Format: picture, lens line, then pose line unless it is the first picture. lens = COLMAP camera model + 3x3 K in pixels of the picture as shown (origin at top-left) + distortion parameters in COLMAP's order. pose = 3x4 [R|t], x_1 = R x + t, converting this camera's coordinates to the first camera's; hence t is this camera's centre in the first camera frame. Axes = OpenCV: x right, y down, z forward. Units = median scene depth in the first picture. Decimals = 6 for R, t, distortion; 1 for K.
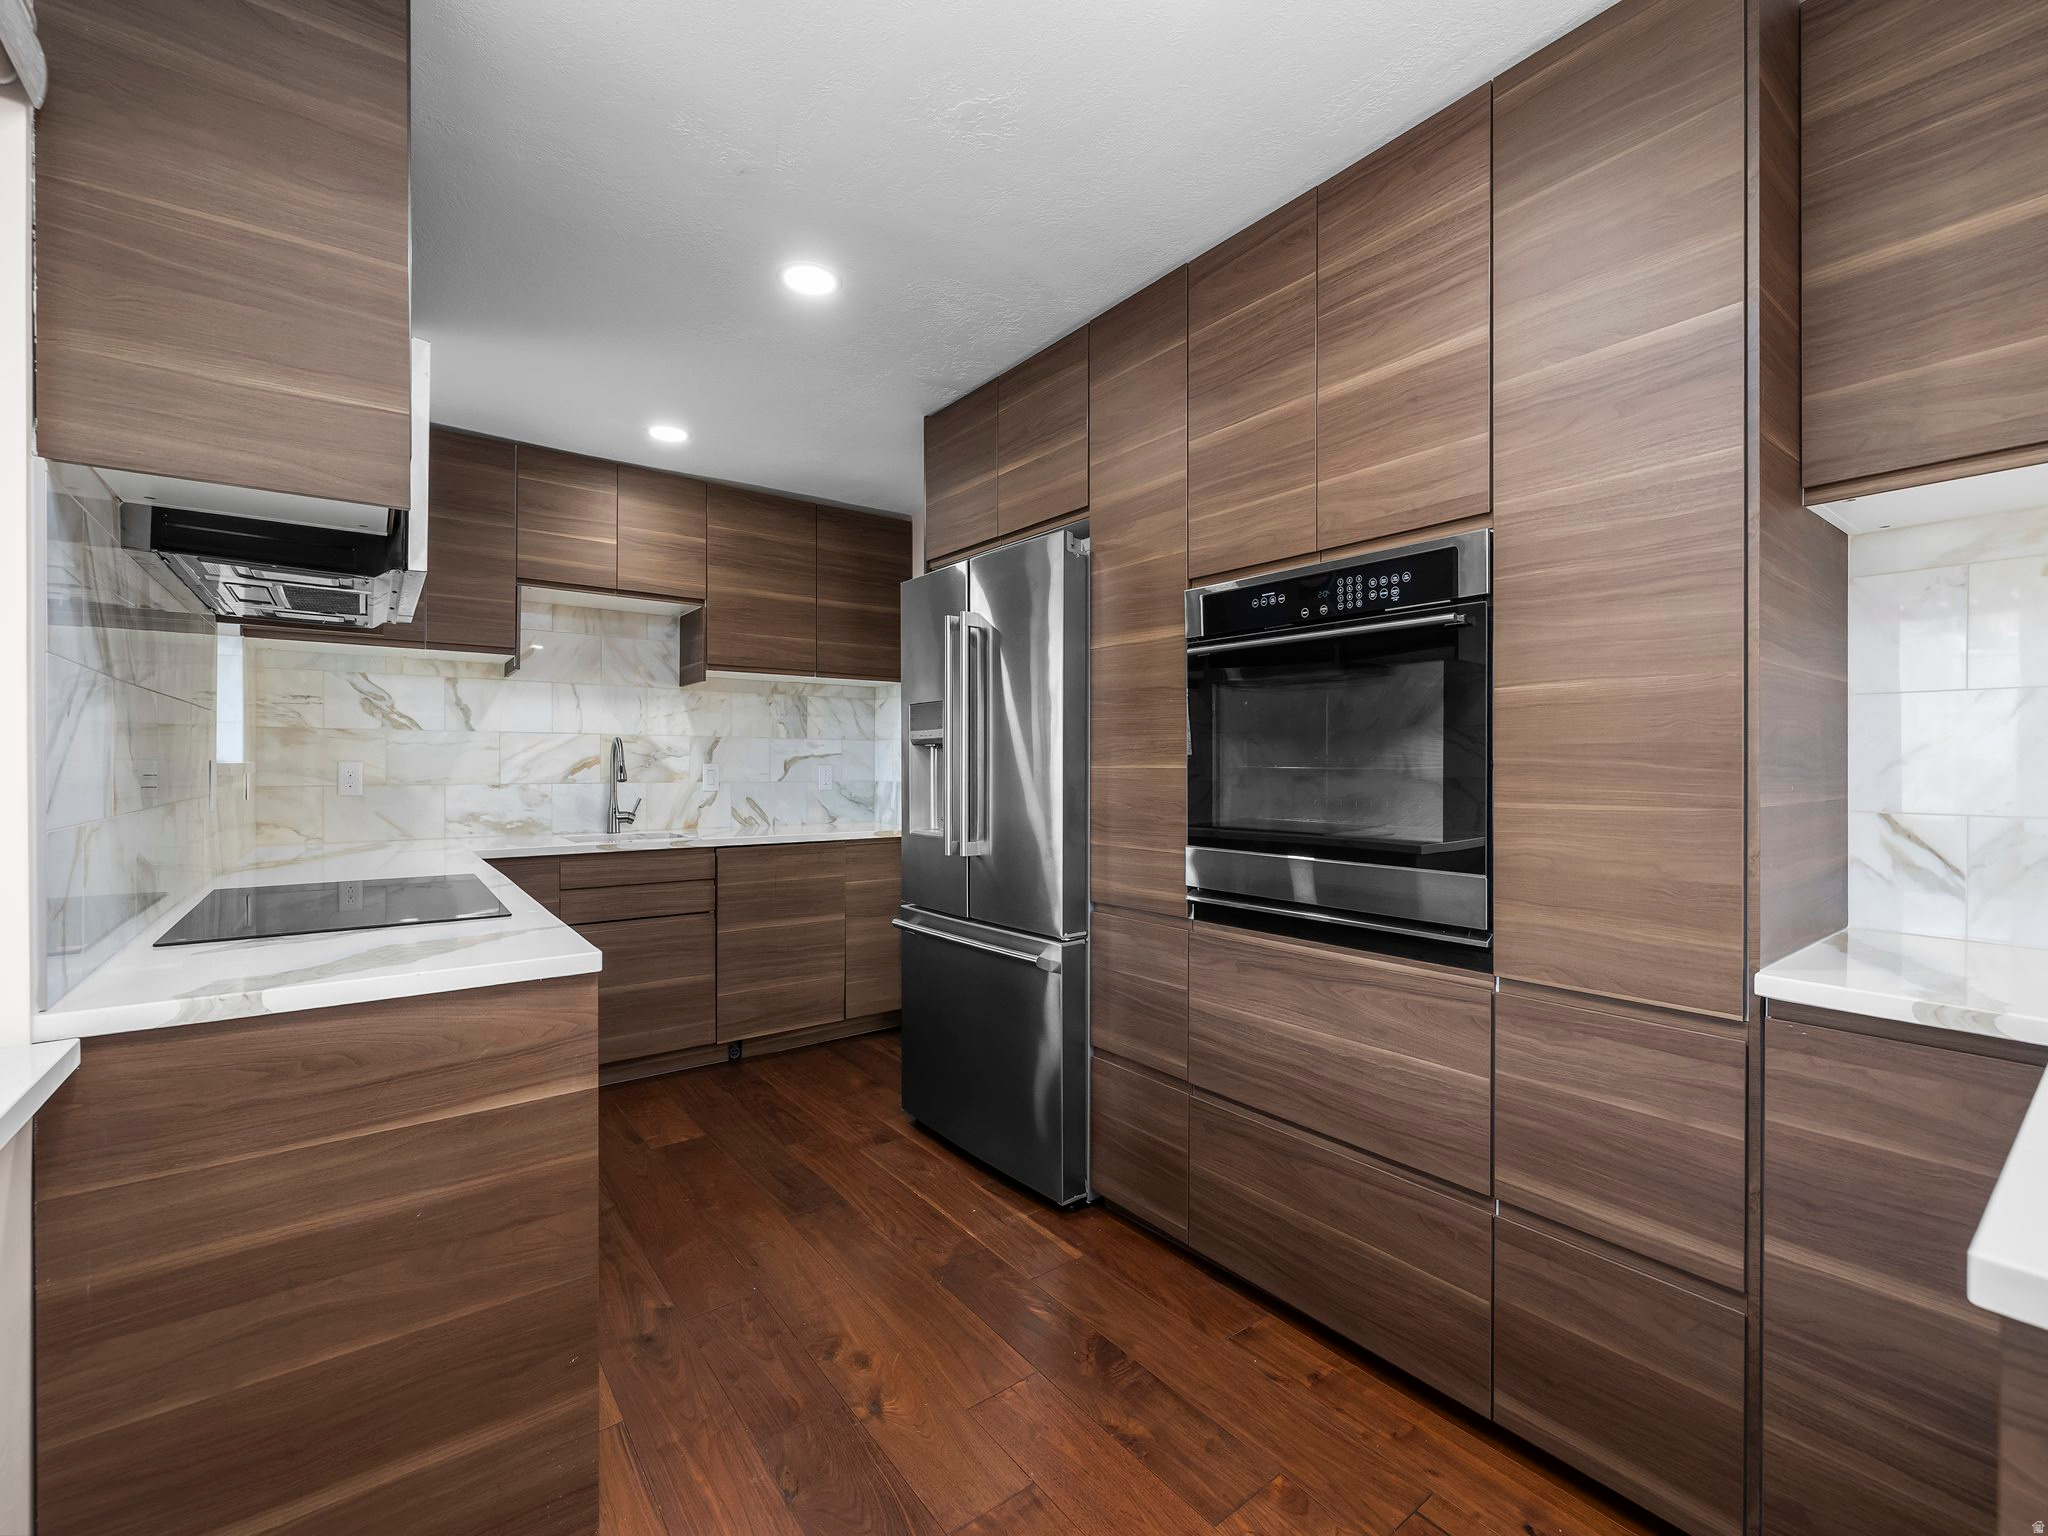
lens RADIAL K [[872.5, 0, 1014.5], [0, 872.5, 773.5], [0, 0, 1]] dist [-0.002578, -0.000293]
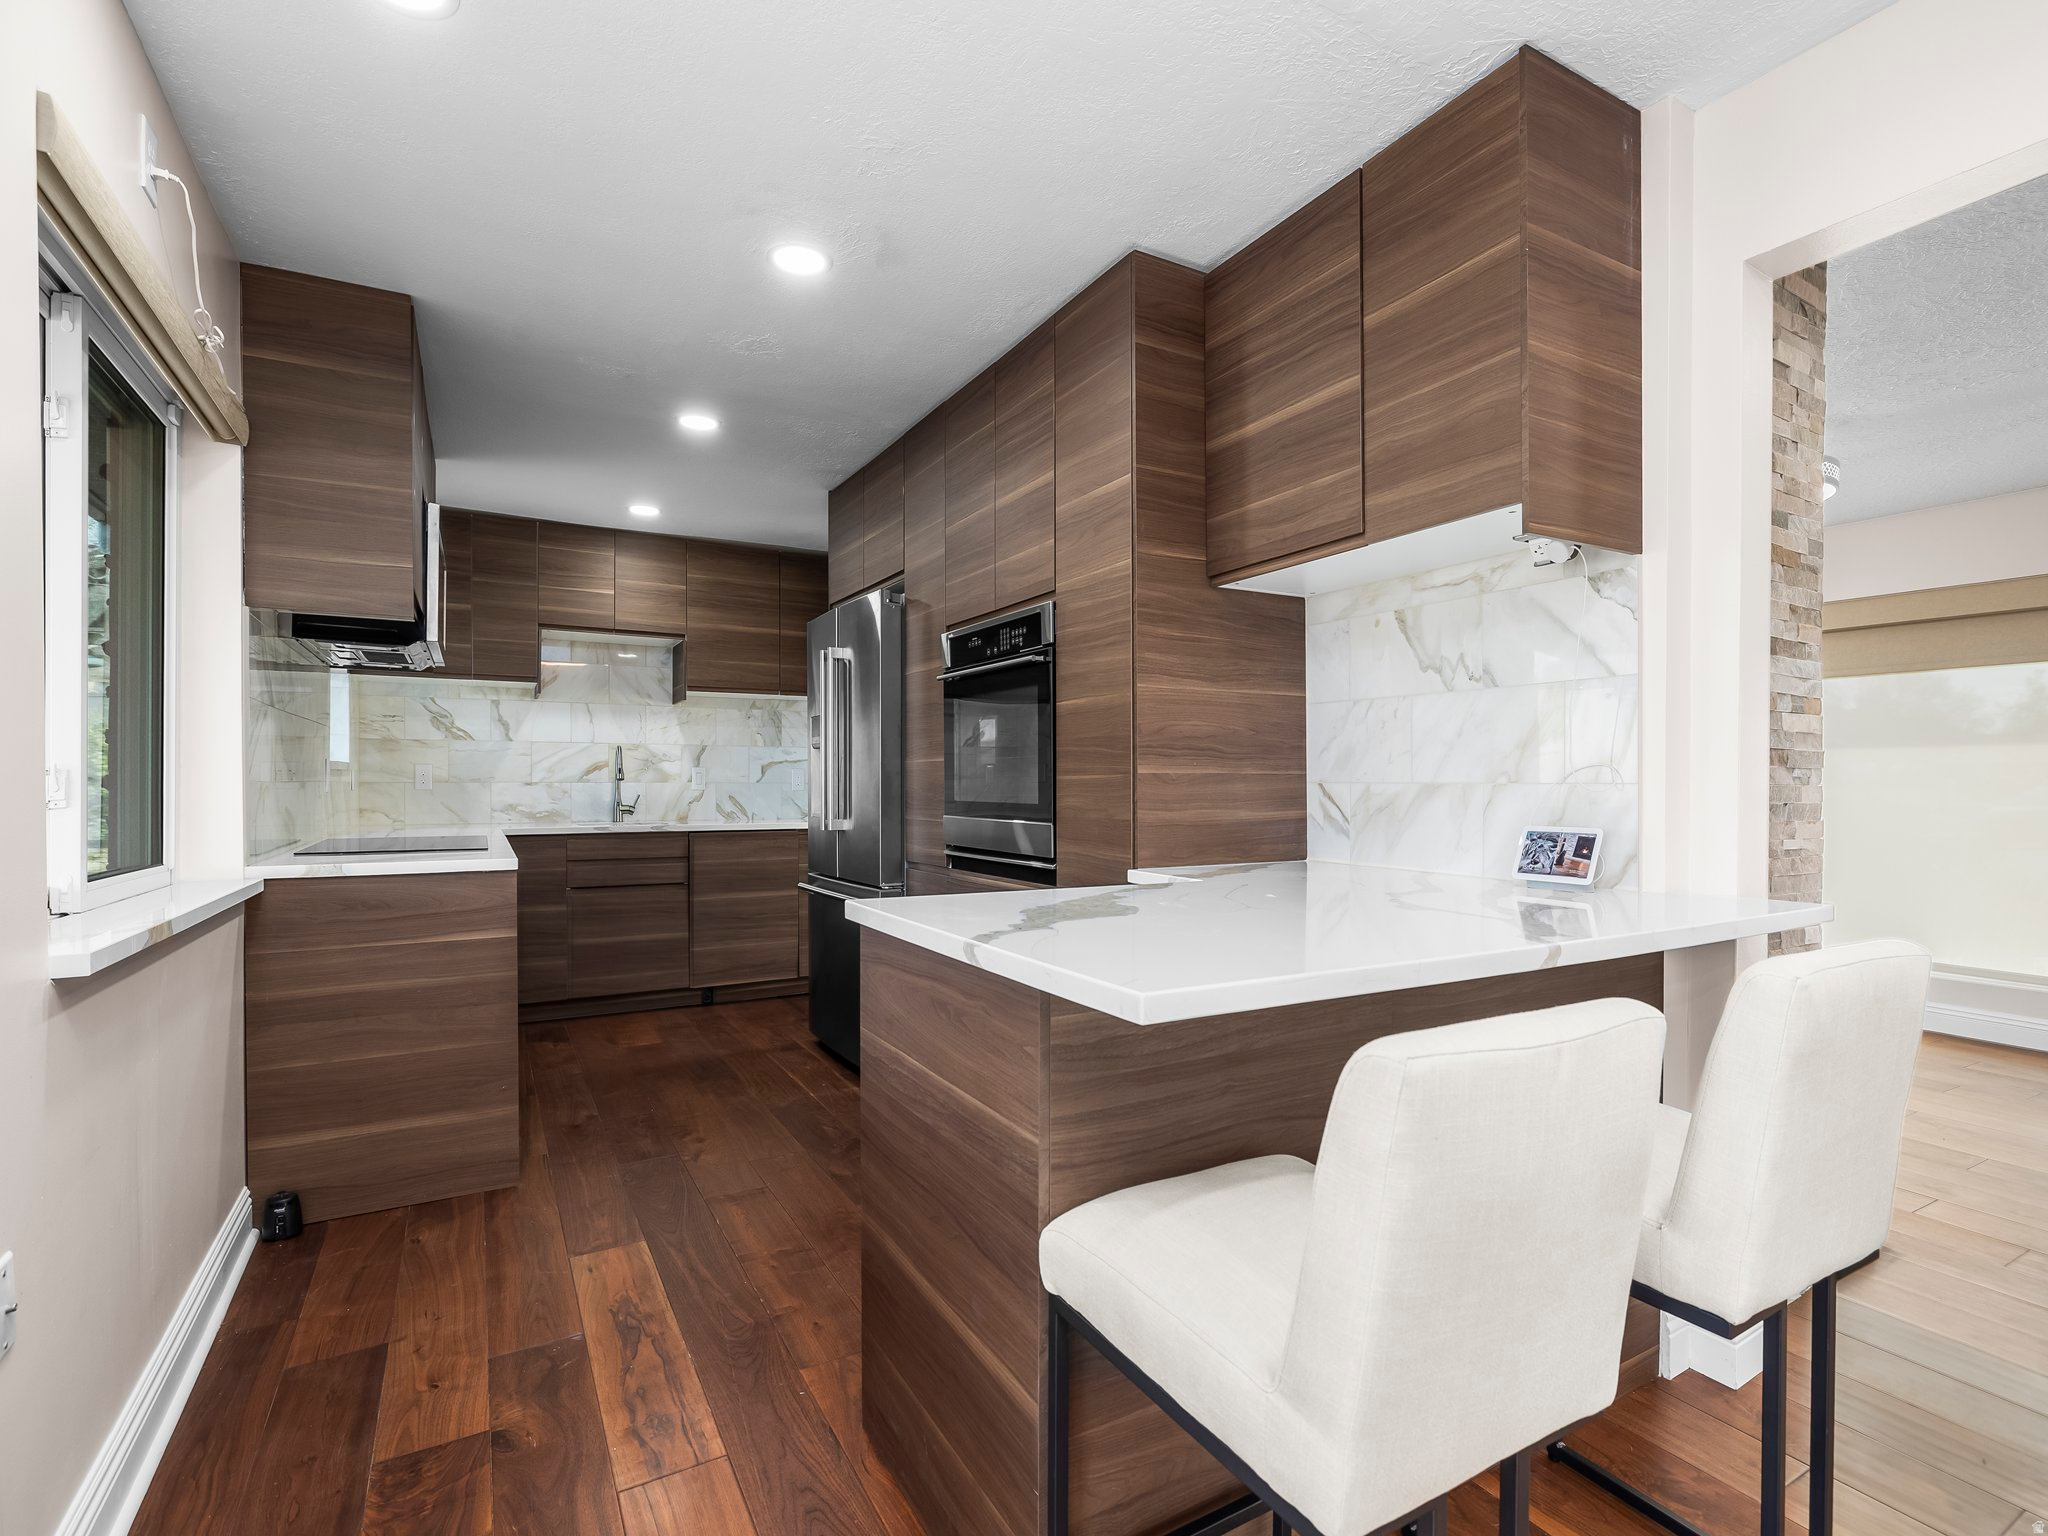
lens RADIAL K [[963.7, 0, 1018.1], [0, 963.7, 795.9], [0, 0, 1]] dist [-0.021079, 0.010964]
pose [[0.991608, 0.000368, -0.129279, 0.345011], [0.000122, 0.999993, 0.003782, 0.030327], [0.129280, -0.003766, 0.991601, -0.351402]]
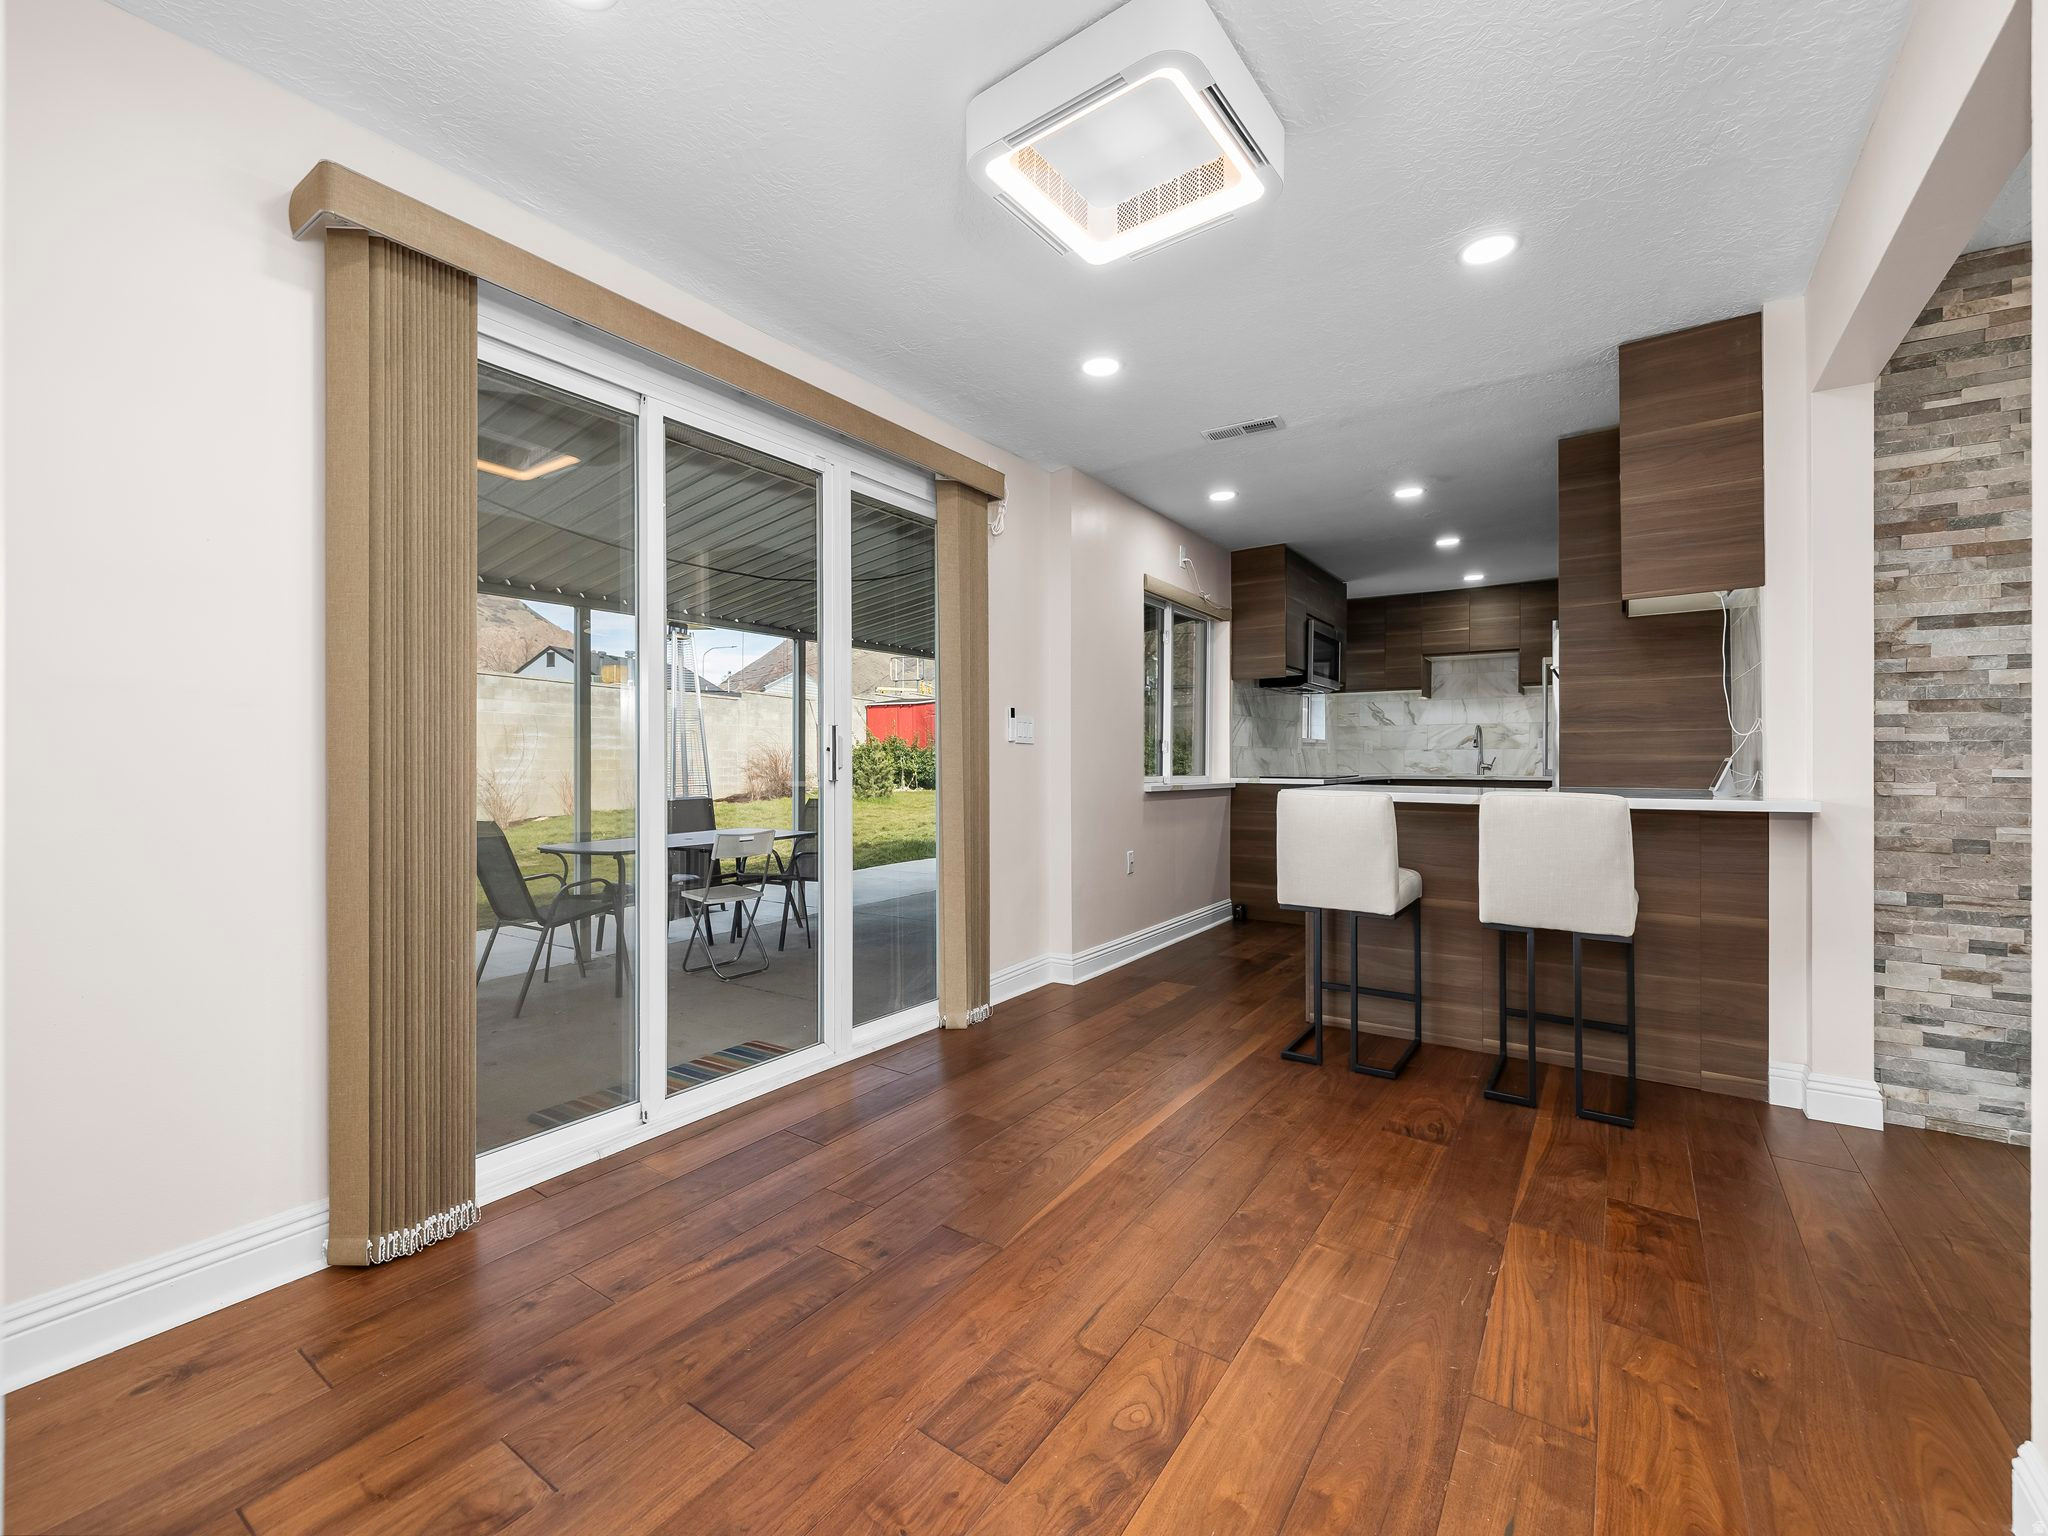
lens RADIAL K [[865.9, 0, 1005.8], [0, 865.9, 763.1], [0, 0, 1]] dist [-0.004548, -0.000374]
pose [[0.300623, 0.000652, -0.953743, 1.252309], [-0.009057, 0.999957, -0.002171, 0.067011], [0.953700, 0.009291, 0.300616, -0.688808]]
